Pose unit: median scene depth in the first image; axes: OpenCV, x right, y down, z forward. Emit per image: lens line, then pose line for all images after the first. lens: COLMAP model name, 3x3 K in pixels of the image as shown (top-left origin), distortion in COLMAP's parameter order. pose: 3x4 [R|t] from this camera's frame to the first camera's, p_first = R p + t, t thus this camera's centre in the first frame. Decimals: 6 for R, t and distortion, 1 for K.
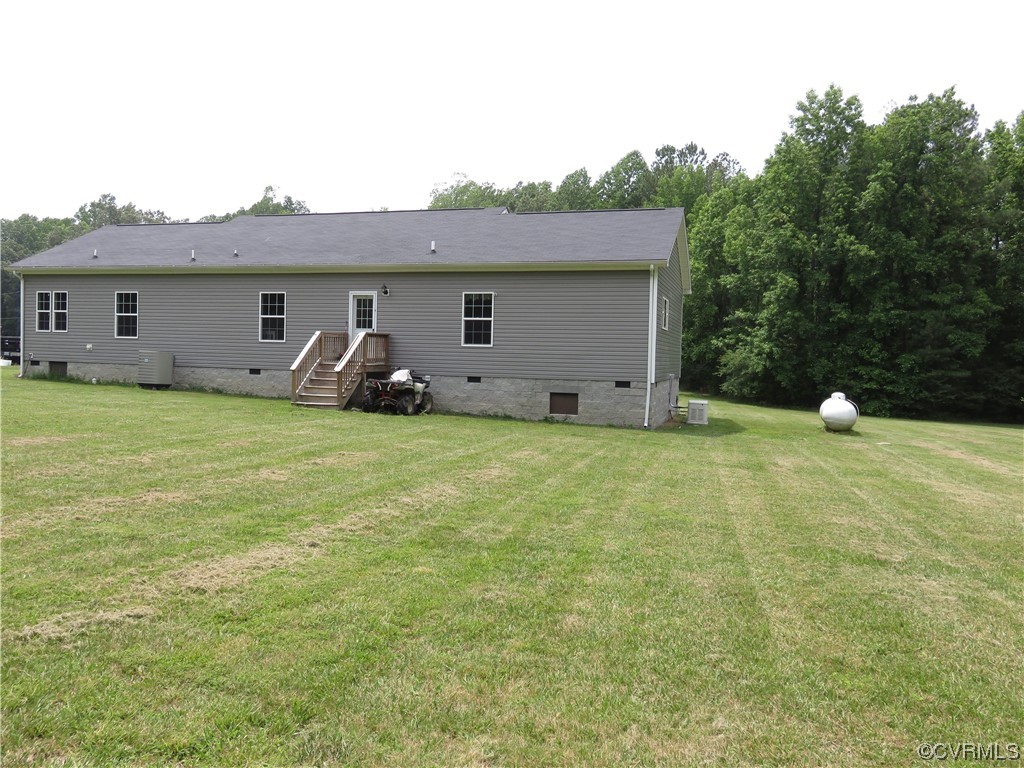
lens RADIAL K [[773.2, 0, 514.8], [0, 773.2, 380.5], [0, 0, 1]] dist [-0.005528, 0.001043]
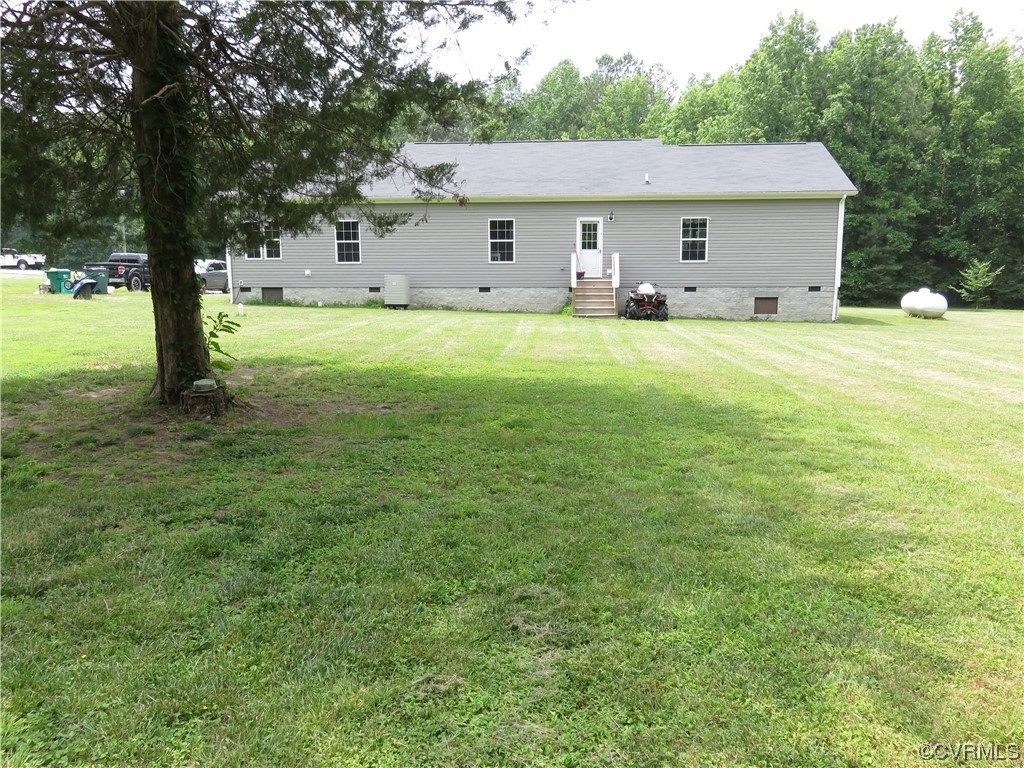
lens RADIAL K [[773.2, 0, 514.8], [0, 773.2, 380.5], [0, 0, 1]] dist [-0.005528, 0.001043]
pose [[0.976926, -0.063622, 0.203881, -0.506971], [0.037414, 0.990818, 0.129919, -0.024027], [-0.210275, -0.119293, 0.970337, -0.131763]]
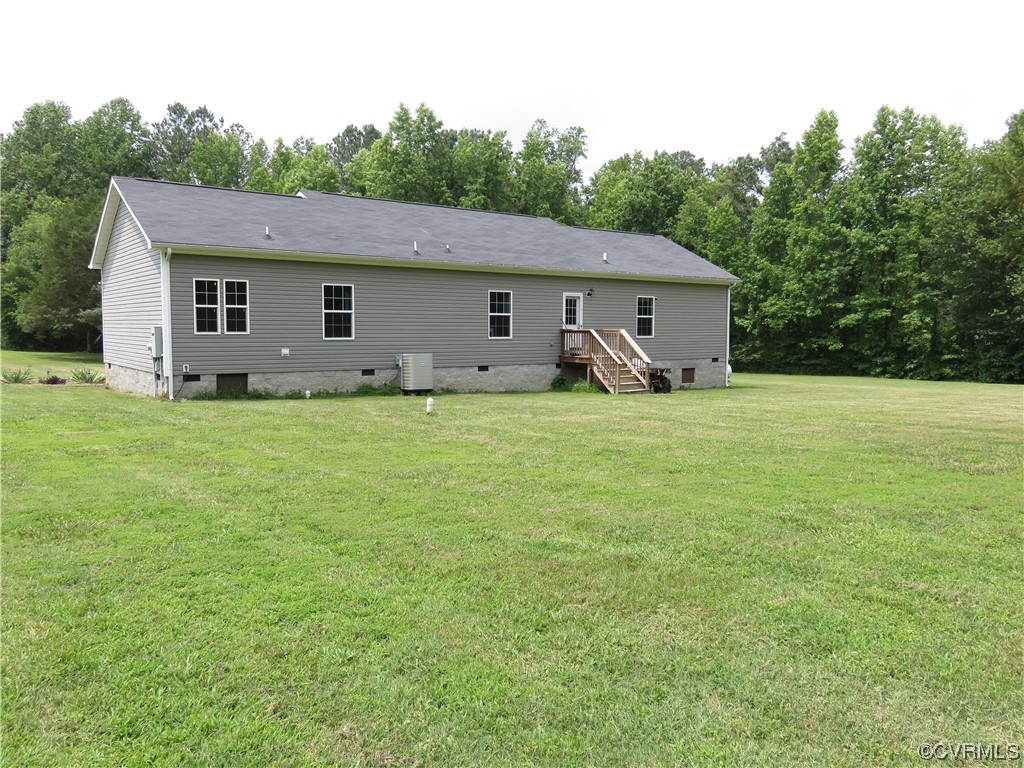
lens RADIAL K [[773.2, 0, 514.8], [0, 773.2, 380.5], [0, 0, 1]] dist [-0.005528, 0.001043]
pose [[0.587588, -0.072062, 0.805945, -1.072945], [0.054622, 0.997287, 0.049348, -0.041382], [-0.807314, 0.015026, 0.589930, 0.347936]]
